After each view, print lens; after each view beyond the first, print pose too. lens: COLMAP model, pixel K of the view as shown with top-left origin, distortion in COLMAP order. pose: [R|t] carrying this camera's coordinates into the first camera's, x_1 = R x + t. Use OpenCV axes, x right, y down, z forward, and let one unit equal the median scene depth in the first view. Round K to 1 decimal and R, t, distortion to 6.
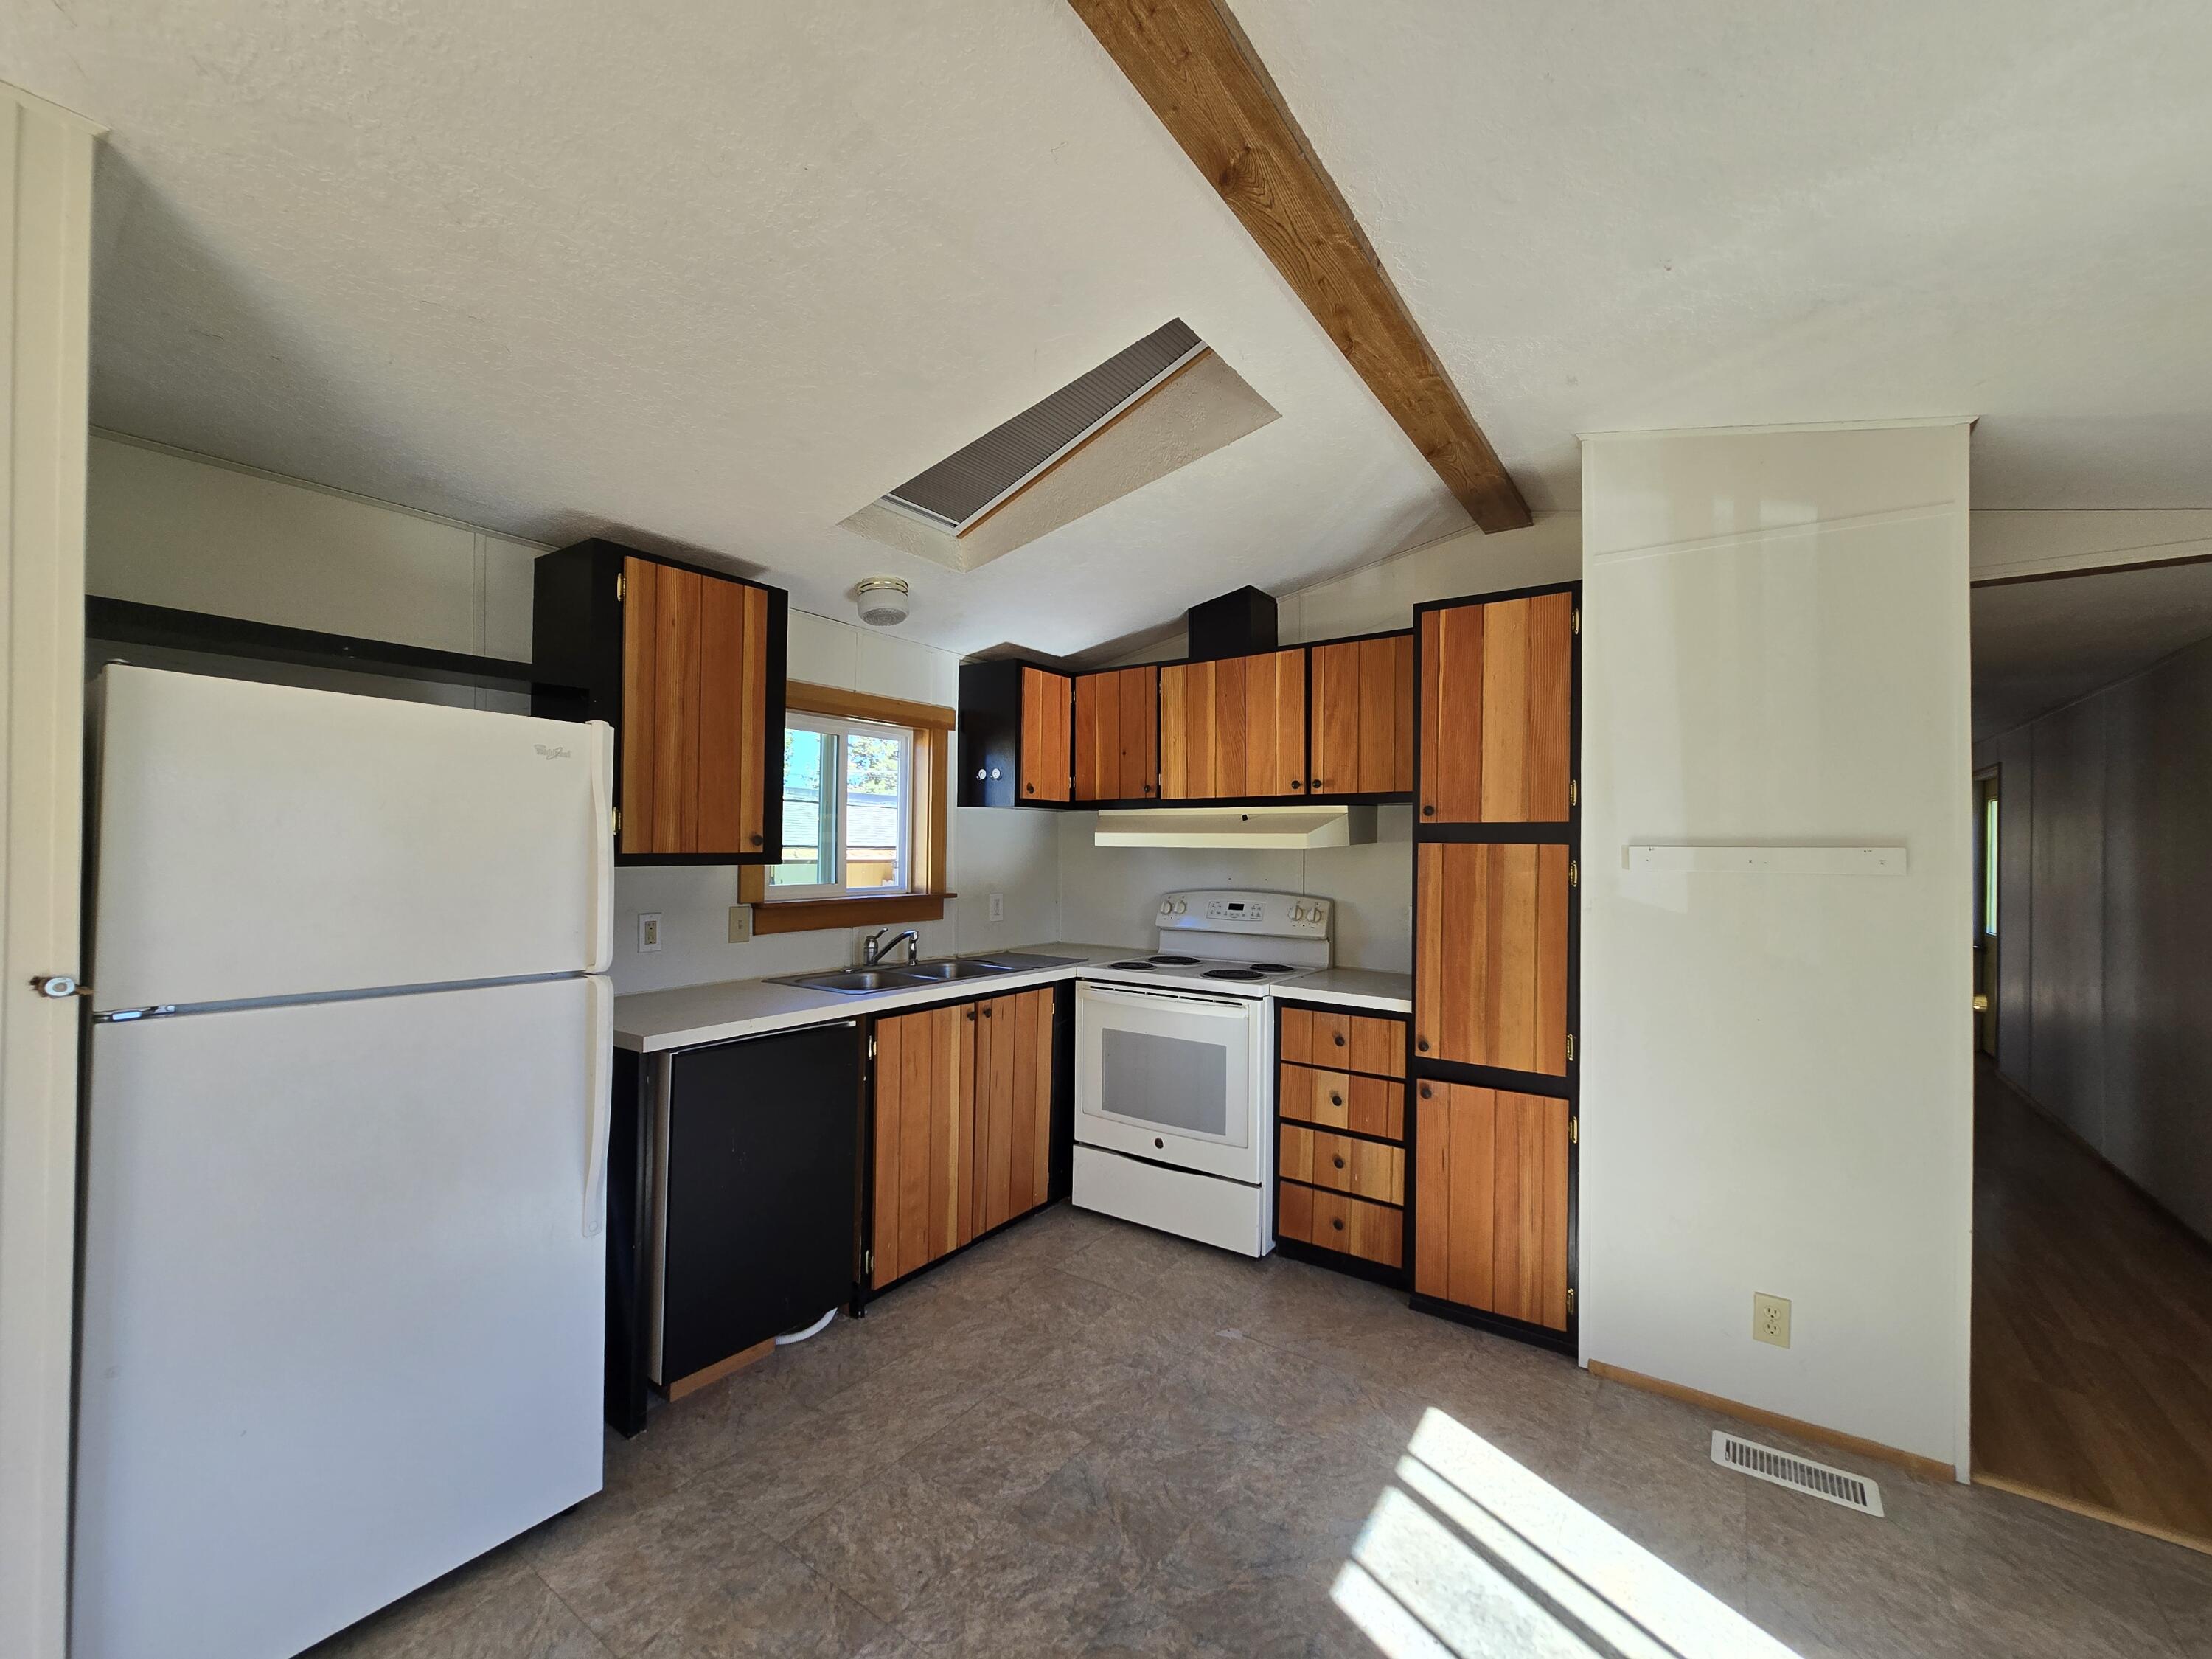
lens RADIAL K [[899.0, 0, 1111.1], [0, 899.0, 840.4], [0, 0, 1]] dist [0.000695, -0.000058]
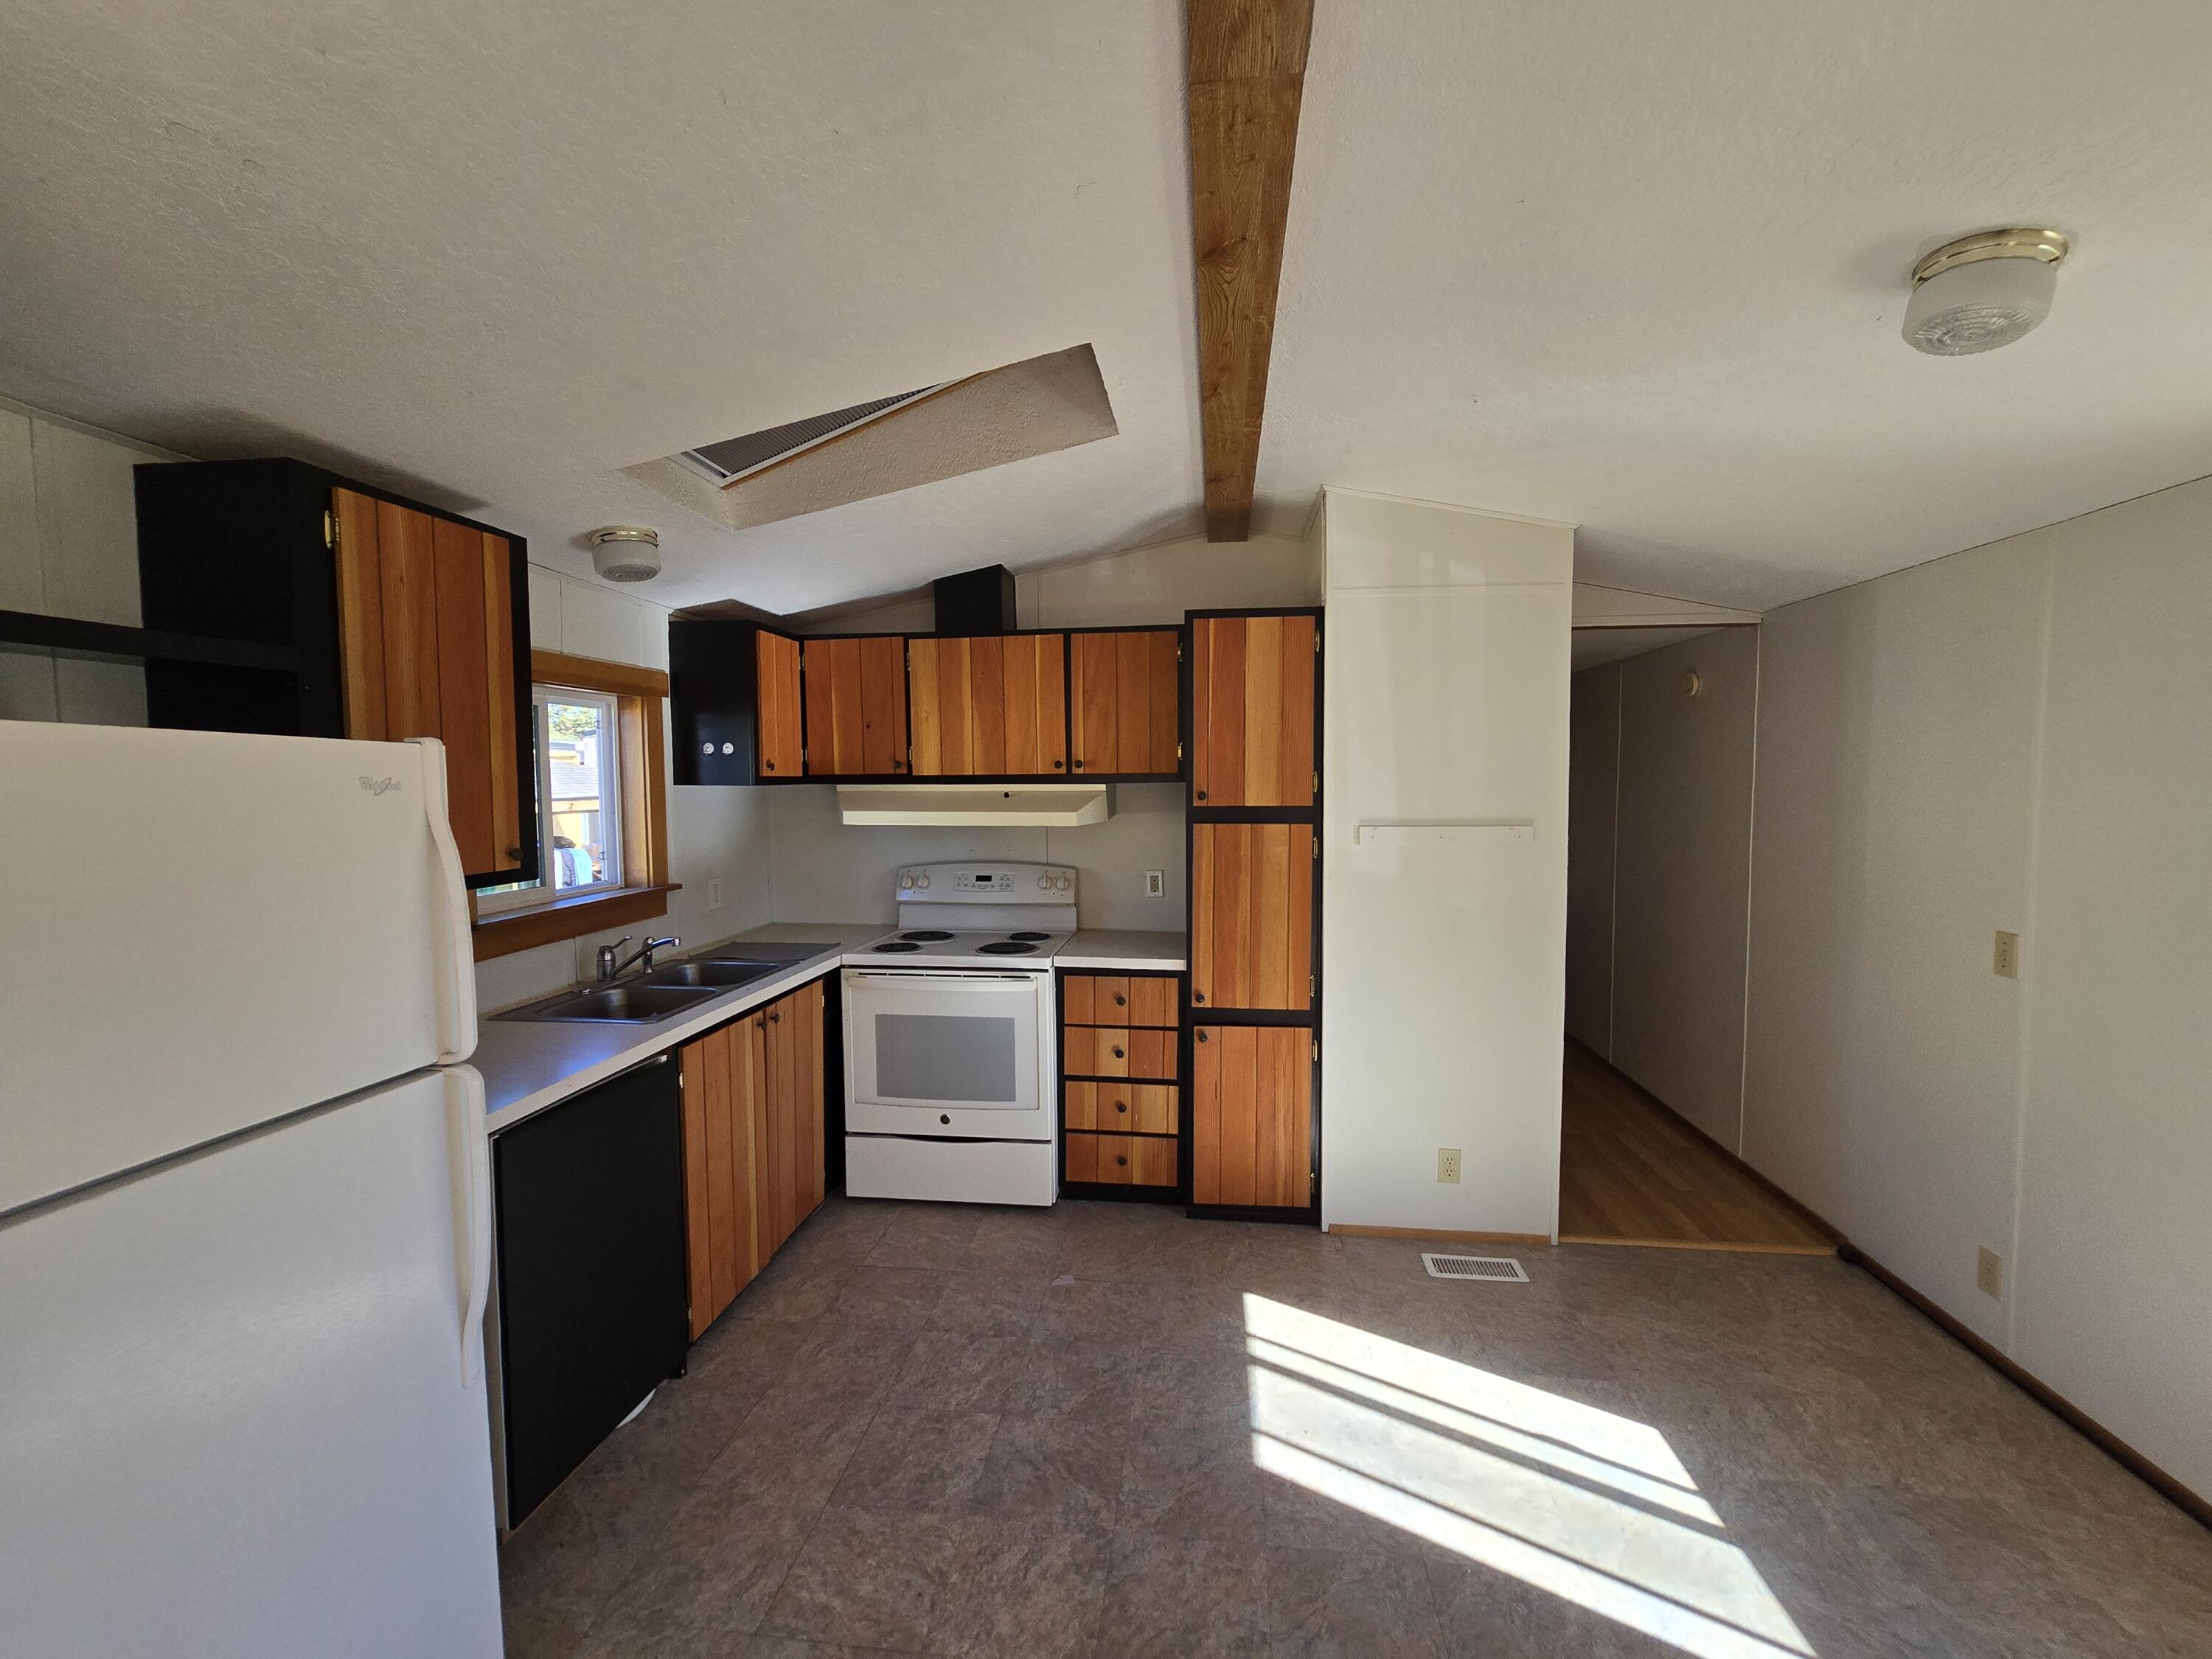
lens RADIAL K [[903.8, 0, 1102.9], [0, 903.8, 831.9], [0, 0, 1]] dist [-0.001279, 0.000275]
pose [[0.885248, -0.043135, 0.463116, -0.292195], [0.010290, 0.997263, 0.073217, -0.071959], [-0.465006, -0.060049, 0.883268, 0.037115]]
